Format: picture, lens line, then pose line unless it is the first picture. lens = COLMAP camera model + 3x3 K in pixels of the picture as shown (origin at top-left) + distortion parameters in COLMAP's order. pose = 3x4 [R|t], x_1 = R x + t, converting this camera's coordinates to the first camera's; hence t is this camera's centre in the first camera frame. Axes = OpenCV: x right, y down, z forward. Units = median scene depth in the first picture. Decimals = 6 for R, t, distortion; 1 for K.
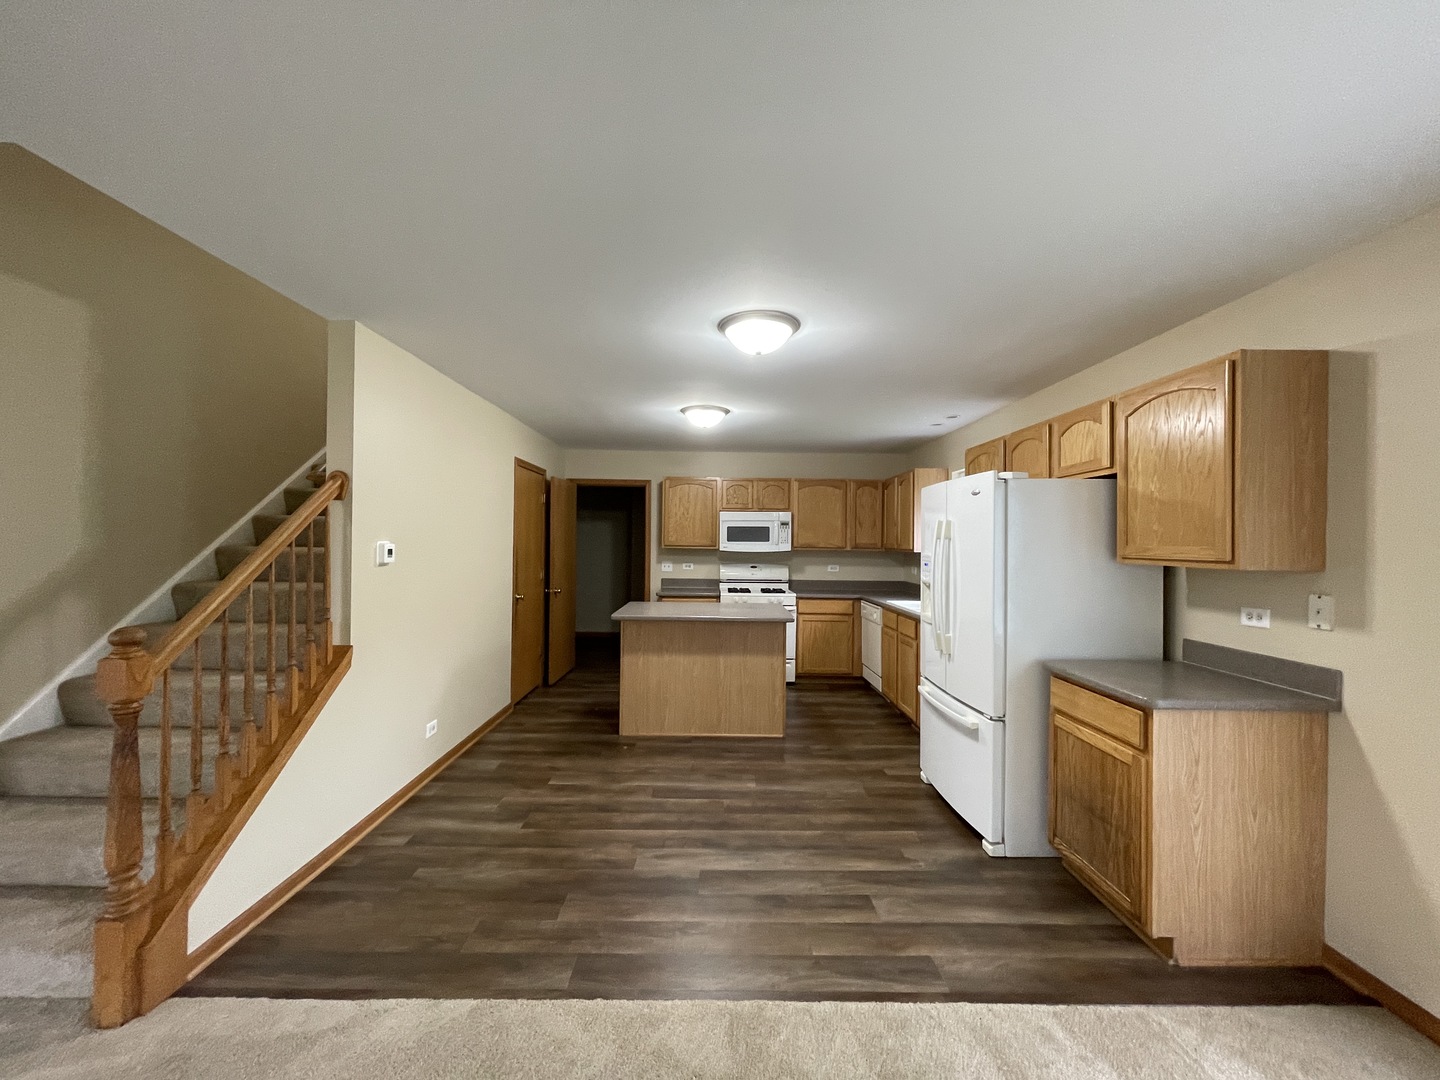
lens RADIAL K [[576.5, 0, 712.2], [0, 576.5, 537.7], [0, 0, 1]] dist [-0.000026, 0.000006]
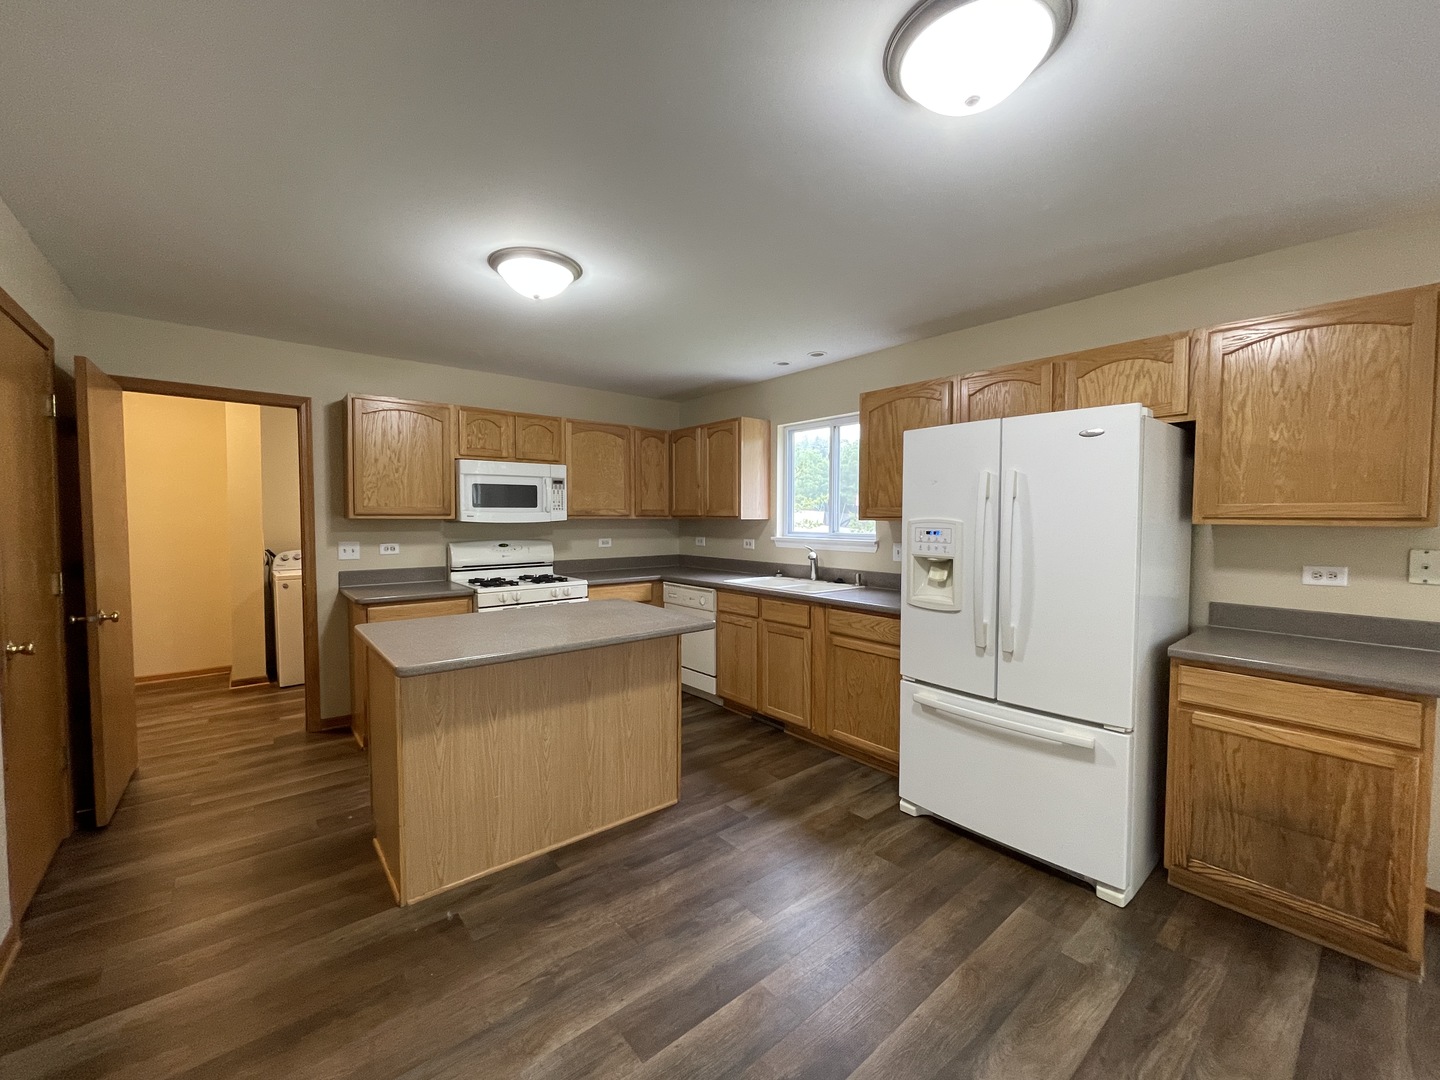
lens RADIAL K [[583.3, 0, 715.0], [0, 583.3, 537.7], [0, 0, 1]] dist [-0.000151, 0.000020]
pose [[0.771045, -0.033865, 0.635879, -0.247221], [0.001695, 0.998691, 0.051131, 0.010427], [-0.636778, -0.038347, 0.770093, 0.454538]]
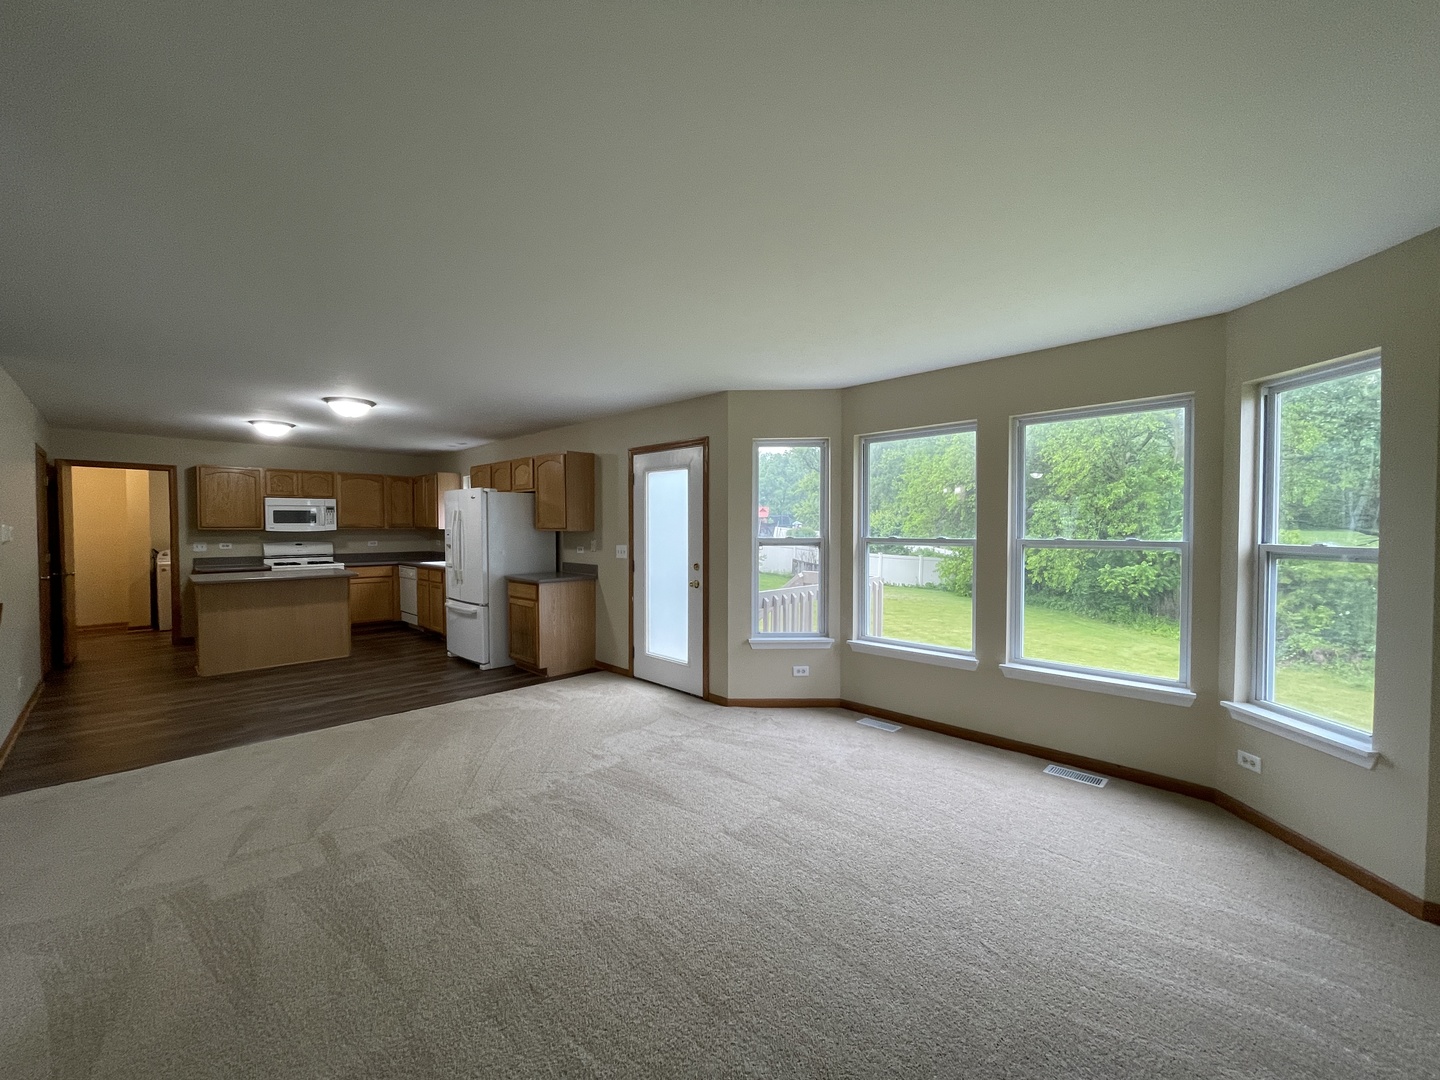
lens RADIAL K [[576.5, 0, 712.2], [0, 576.5, 537.7], [0, 0, 1]] dist [-0.000026, 0.000006]
pose [[0.702640, -0.026903, 0.711036, -0.250872], [0.003377, 0.999400, 0.034477, -0.001880], [-0.711537, -0.021824, 0.702309, -0.643537]]
